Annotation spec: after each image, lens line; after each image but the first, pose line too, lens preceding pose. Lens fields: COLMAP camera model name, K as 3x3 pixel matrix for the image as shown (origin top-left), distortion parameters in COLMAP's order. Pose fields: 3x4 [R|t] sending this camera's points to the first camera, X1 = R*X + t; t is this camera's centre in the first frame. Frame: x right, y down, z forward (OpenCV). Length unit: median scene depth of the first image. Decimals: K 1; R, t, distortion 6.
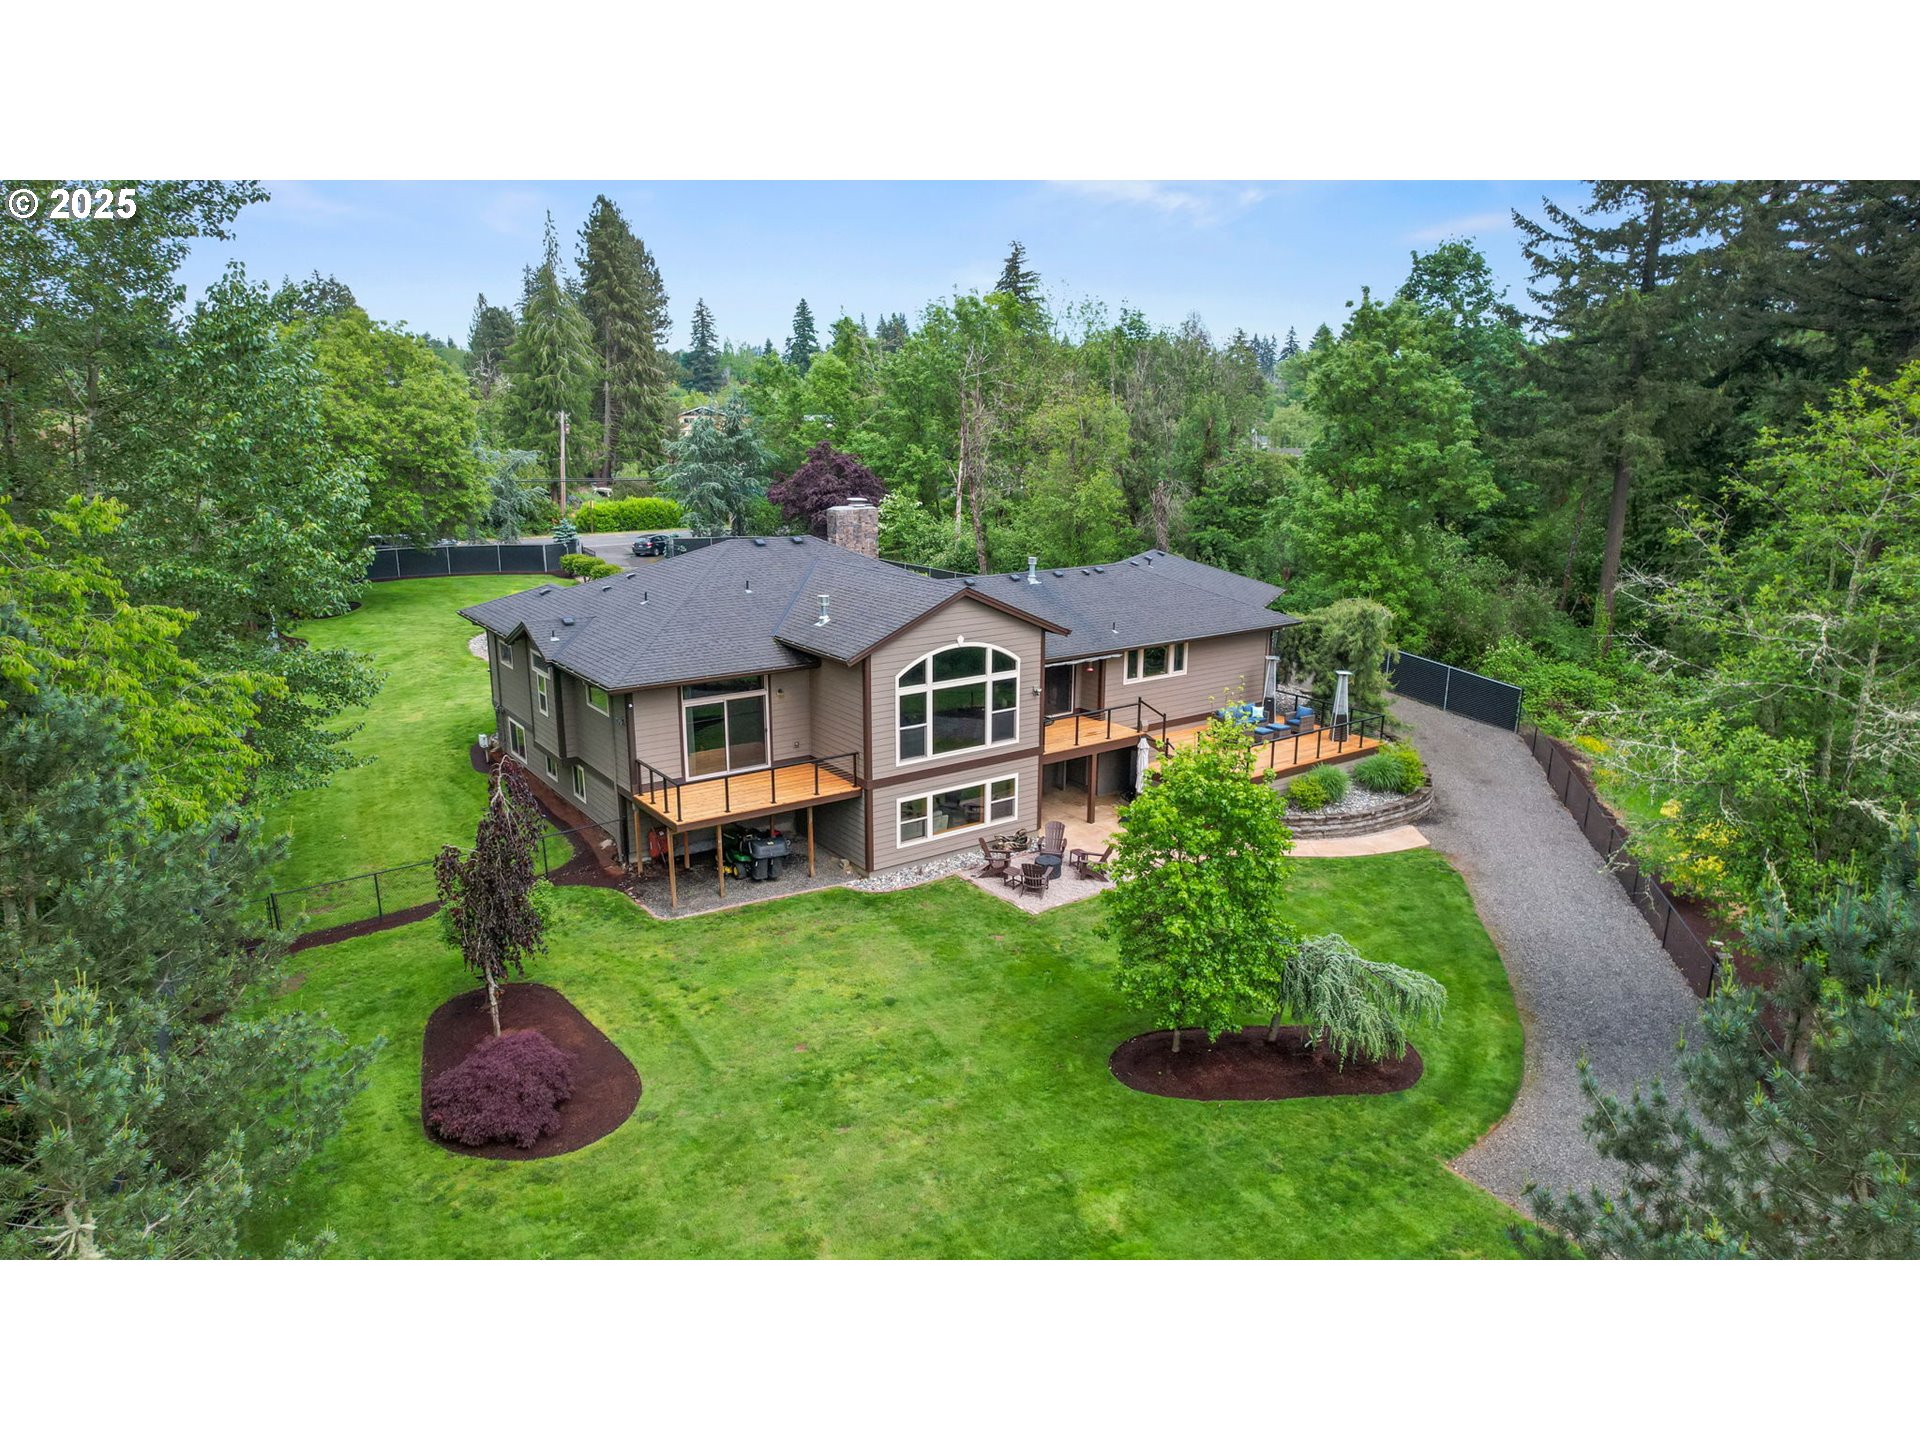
lens RADIAL K [[1216.5, 0, 960.0], [0, 1216.5, 720.0], [0, 0, 1]] dist [-0.050972, 0.000149]
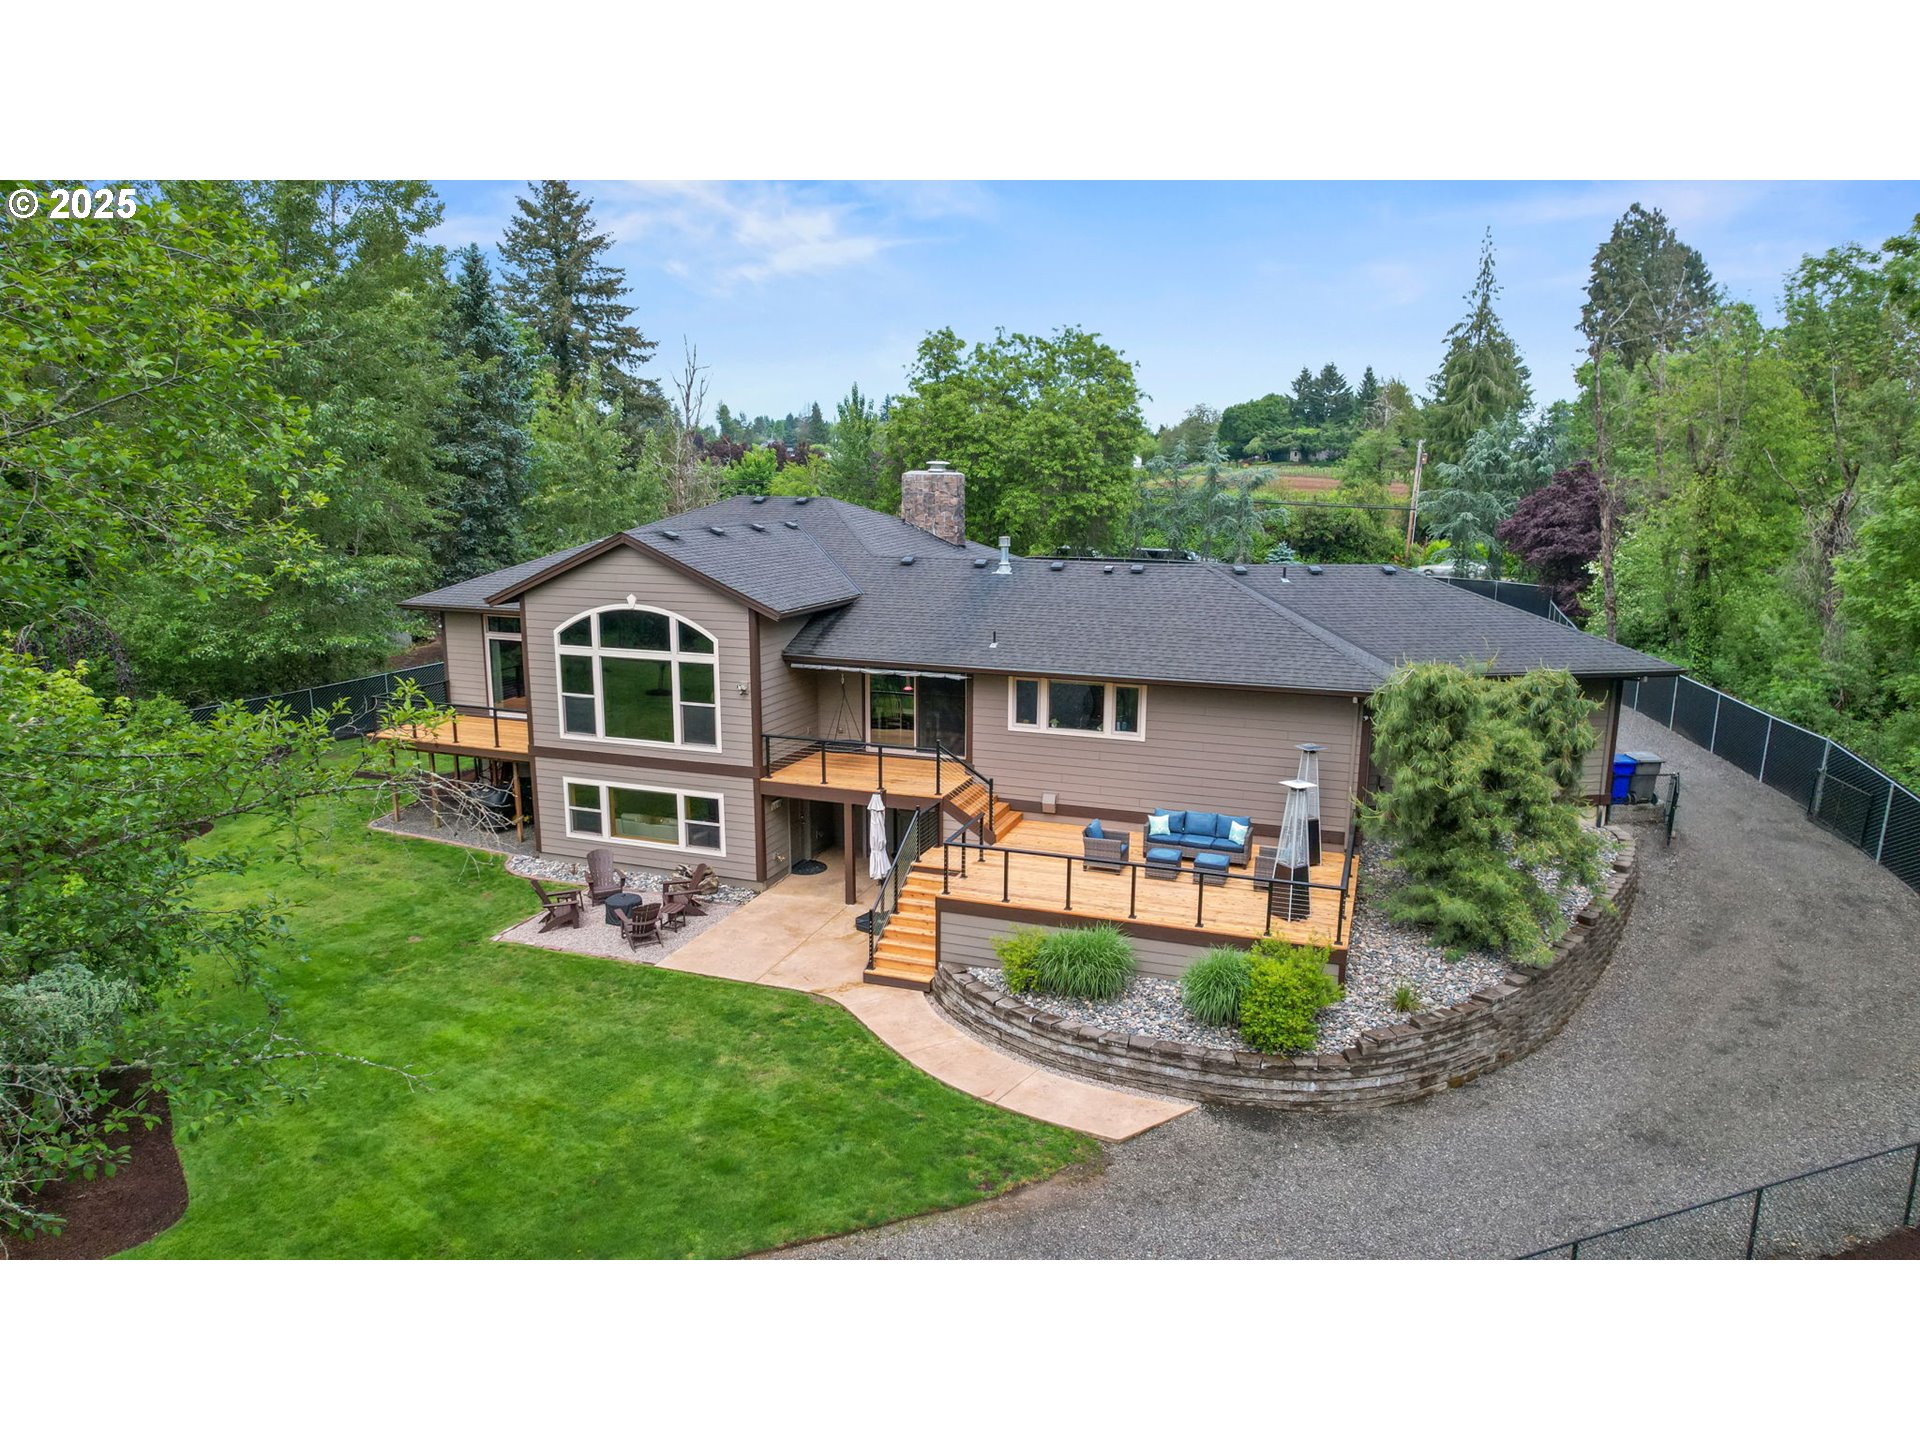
lens RADIAL K [[1216.5, 0, 960.0], [0, 1216.5, 720.0], [0, 0, 1]] dist [-0.050972, 0.000149]
pose [[0.565572, 0.164118, -0.808204, 0.750202], [-0.208670, 0.976587, 0.052286, -0.072836], [0.797863, 0.139077, 0.586577, 0.690554]]
